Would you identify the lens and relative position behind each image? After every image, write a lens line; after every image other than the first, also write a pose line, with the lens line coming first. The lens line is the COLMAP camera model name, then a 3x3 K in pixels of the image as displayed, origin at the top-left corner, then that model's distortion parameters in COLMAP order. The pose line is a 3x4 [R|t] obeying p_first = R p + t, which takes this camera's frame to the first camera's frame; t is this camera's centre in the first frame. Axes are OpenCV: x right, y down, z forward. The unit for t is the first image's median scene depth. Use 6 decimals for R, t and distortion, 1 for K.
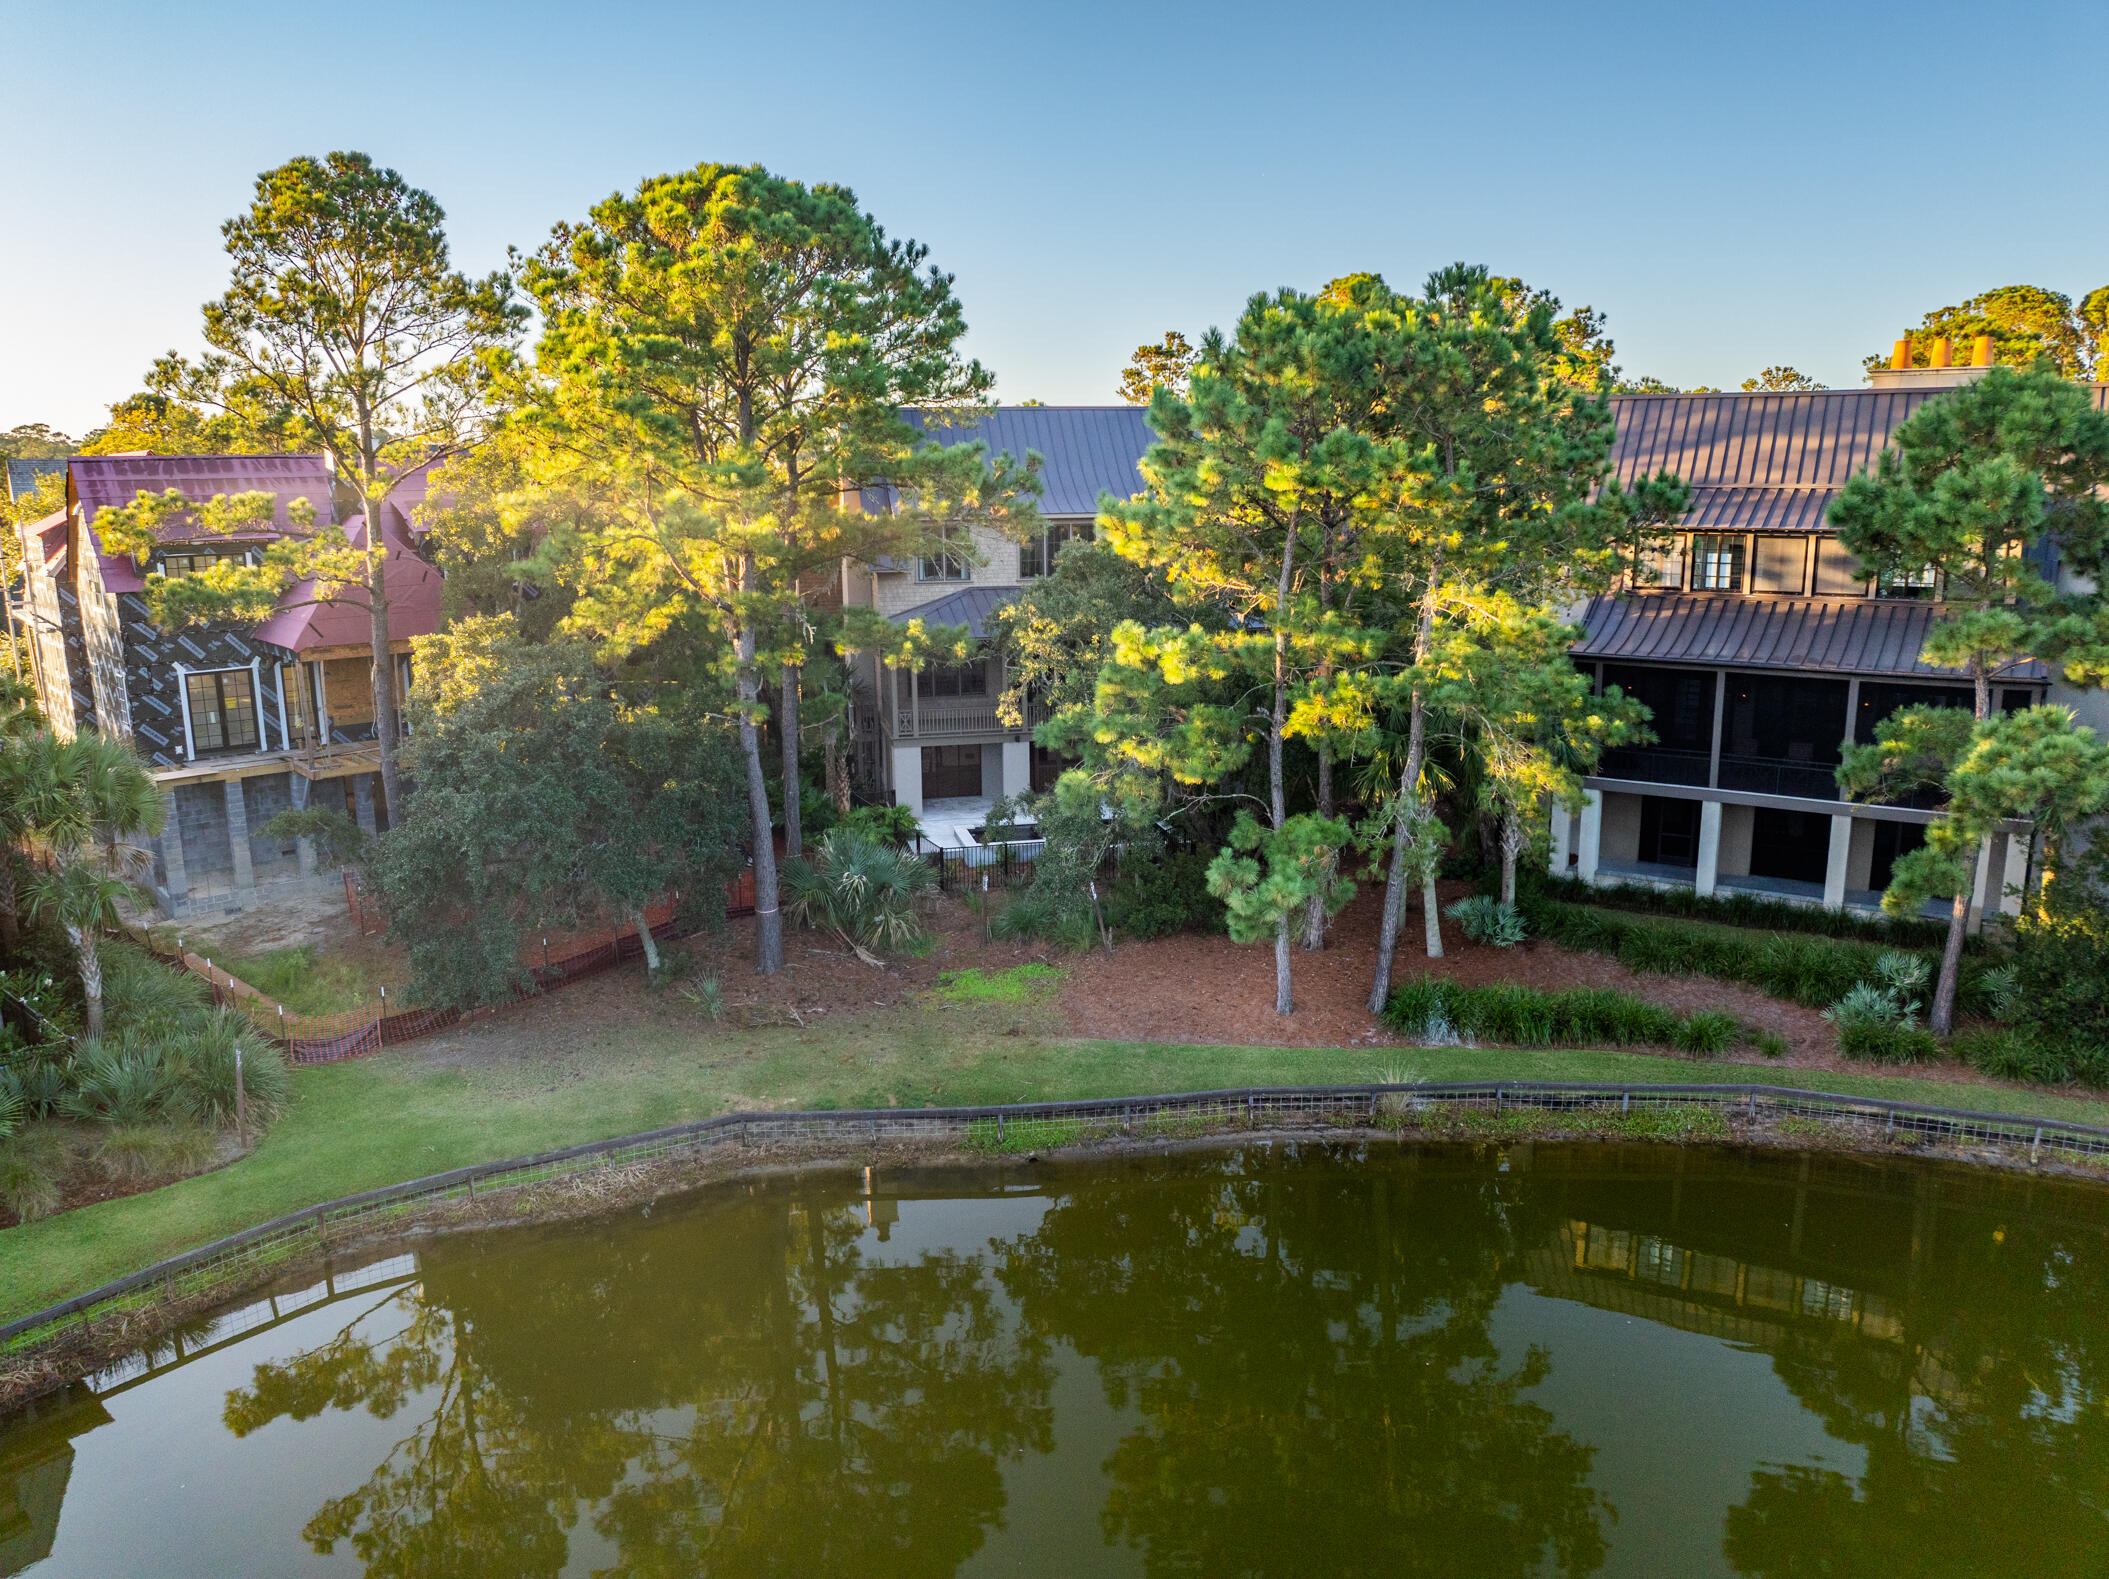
lens RADIAL K [[1483.4, 0, 1054.5], [0, 1483.4, 789.5], [0, 0, 1]] dist [-0.037590, -0.000306]
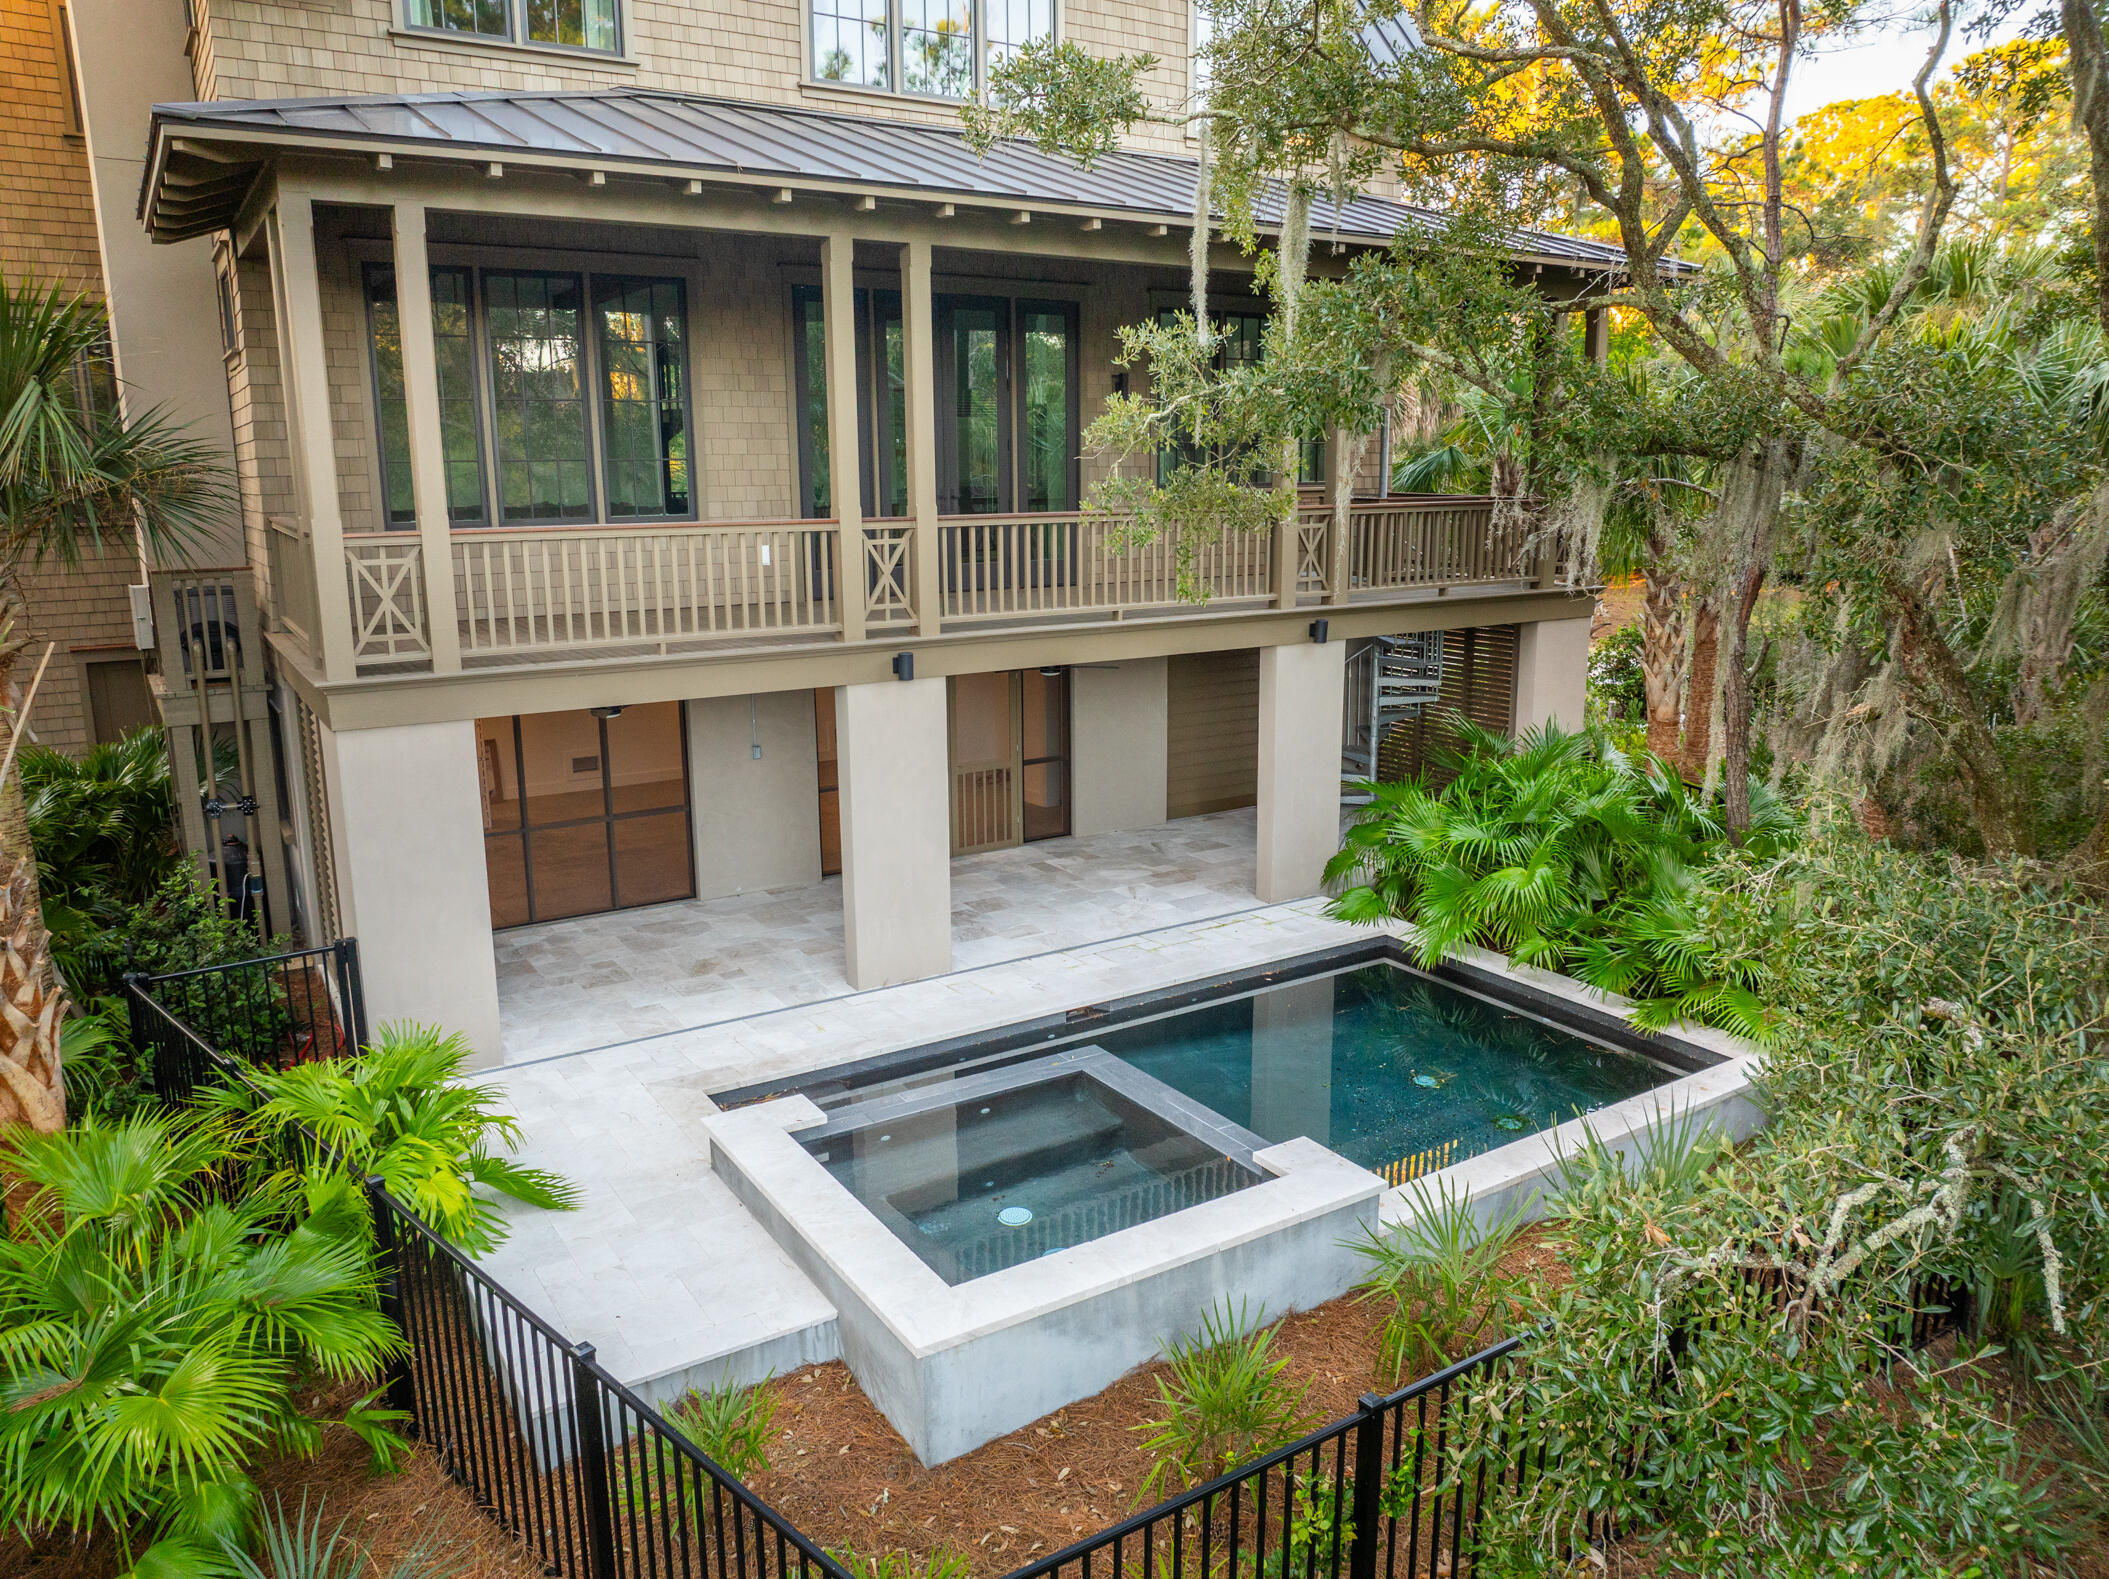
lens RADIAL K [[1483.4, 0, 1054.5], [0, 1483.4, 789.5], [0, 0, 1]] dist [-0.037590, -0.000306]
pose [[0.940859, -0.067892, 0.331927, -0.082443], [0.065978, 0.997675, 0.017046, -0.017225], [-0.332313, 0.005862, 0.943151, 0.772923]]
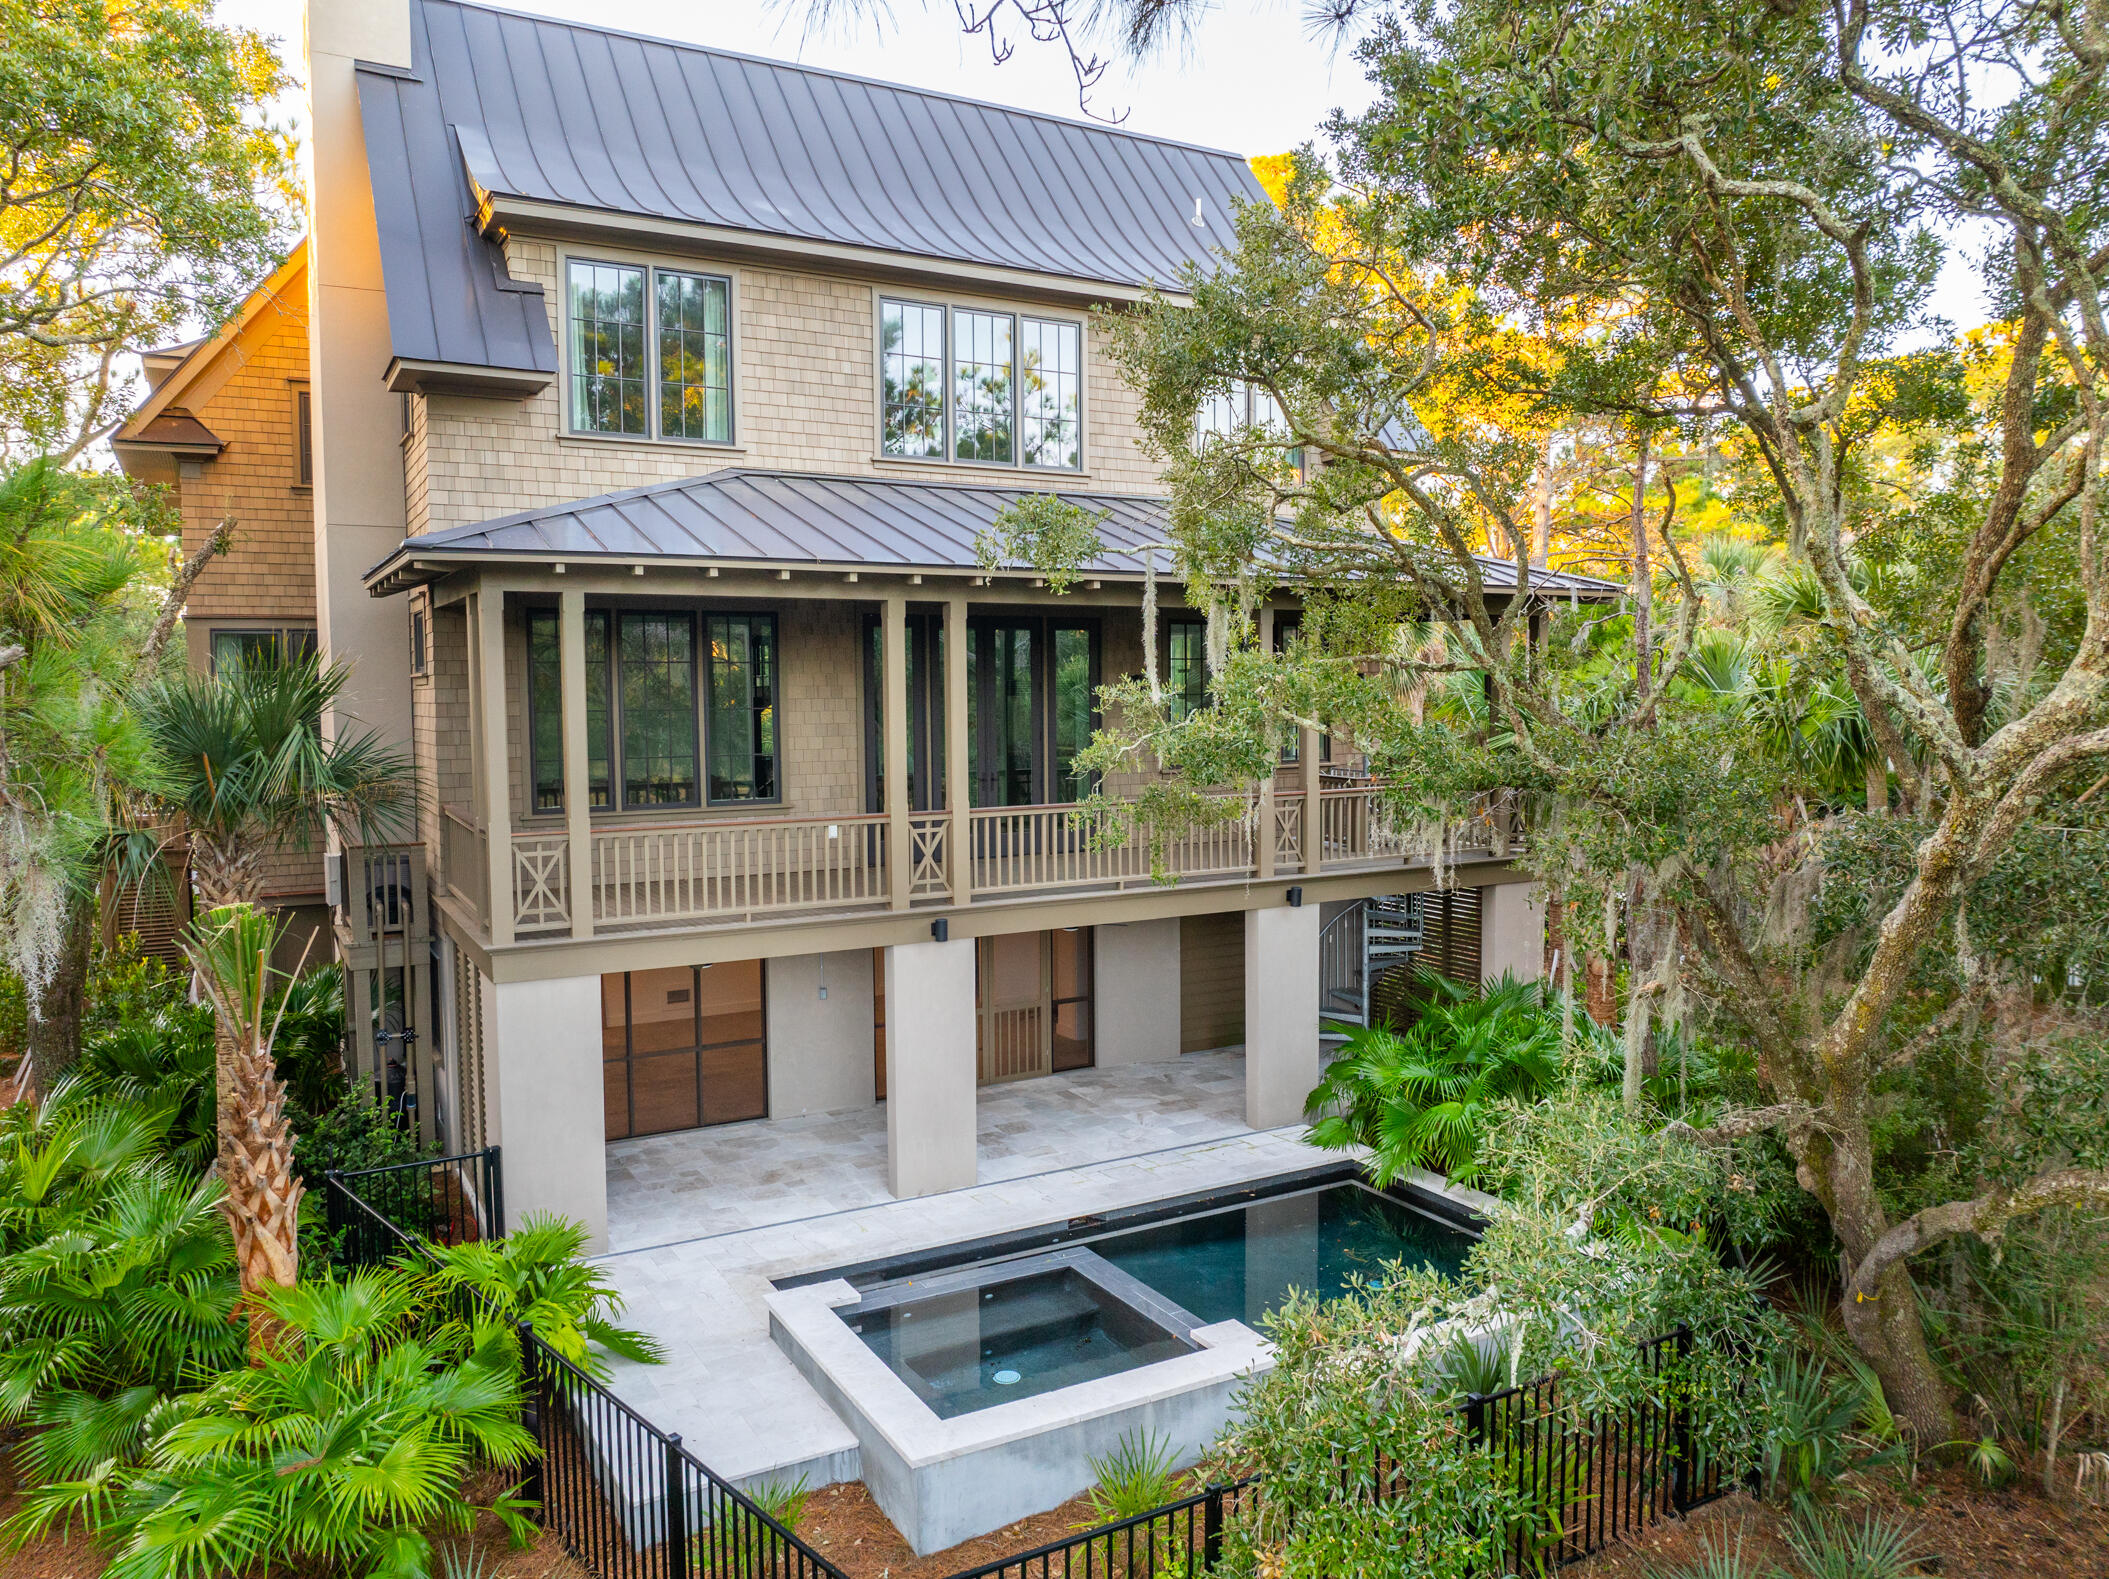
lens RADIAL K [[1483.4, 0, 1054.5], [0, 1483.4, 789.5], [0, 0, 1]] dist [-0.037590, -0.000306]
pose [[0.958042, -0.015930, 0.286186, -0.086897], [0.055938, 0.989647, -0.132174, -0.021954], [-0.281118, 0.142637, 0.949014, 0.715690]]
